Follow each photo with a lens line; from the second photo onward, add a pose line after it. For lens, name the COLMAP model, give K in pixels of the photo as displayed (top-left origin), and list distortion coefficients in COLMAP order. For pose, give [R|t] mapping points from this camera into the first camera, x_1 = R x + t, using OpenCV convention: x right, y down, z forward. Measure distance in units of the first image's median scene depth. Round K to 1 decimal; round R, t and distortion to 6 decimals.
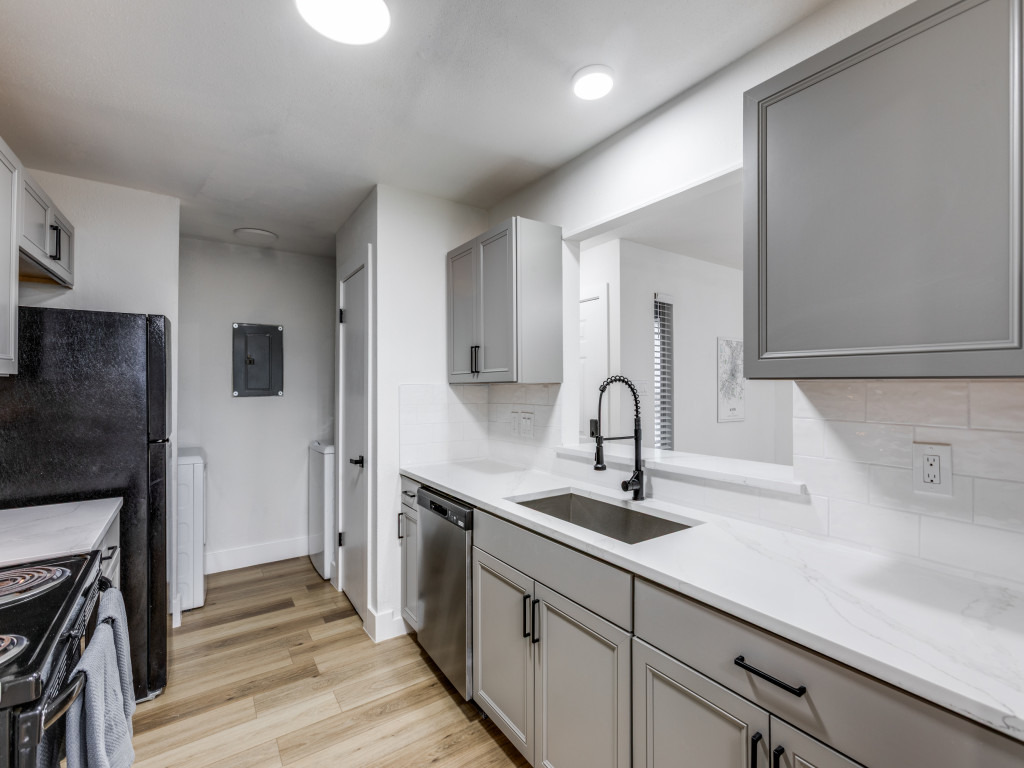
lens RADIAL K [[465.5, 0, 511.1], [0, 465.5, 380.4], [0, 0, 1]] dist [-0.001587, 0.006984]
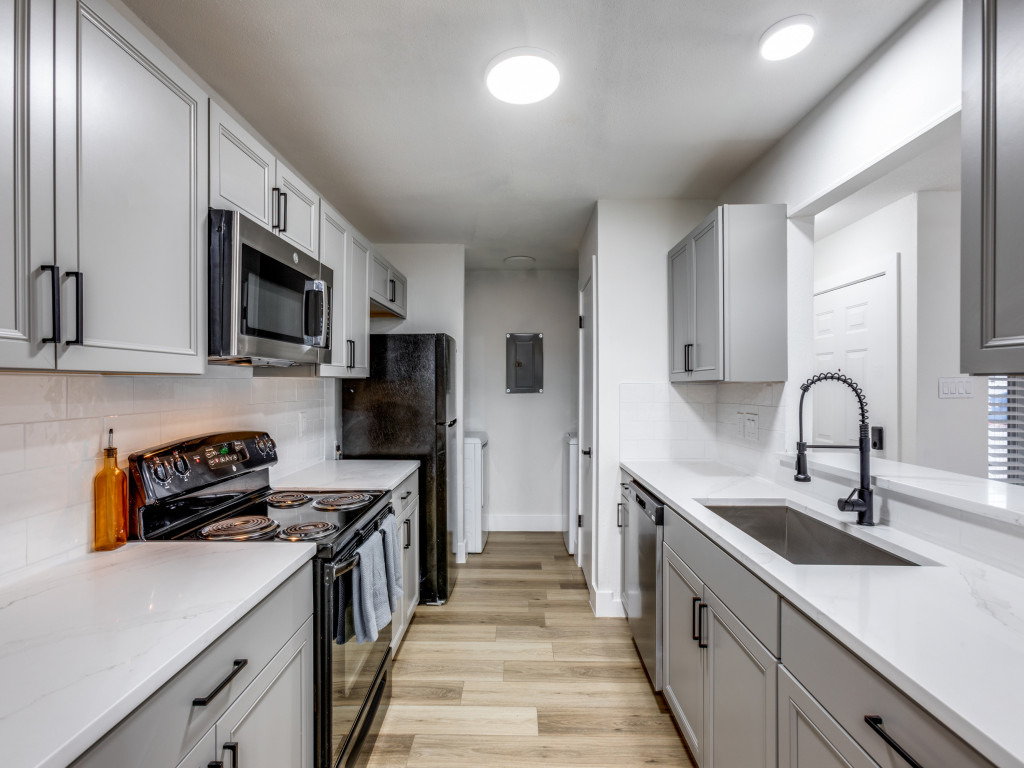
lens RADIAL K [[465.5, 0, 512.7], [0, 465.5, 382.0], [0, 0, 1]] dist [-0.001587, 0.006984]
pose [[0.816951, -0.002165, -0.576703, 0.217356], [0.005523, 0.999976, 0.004069, 0.000241], [0.576681, -0.006509, 0.816944, -0.017411]]
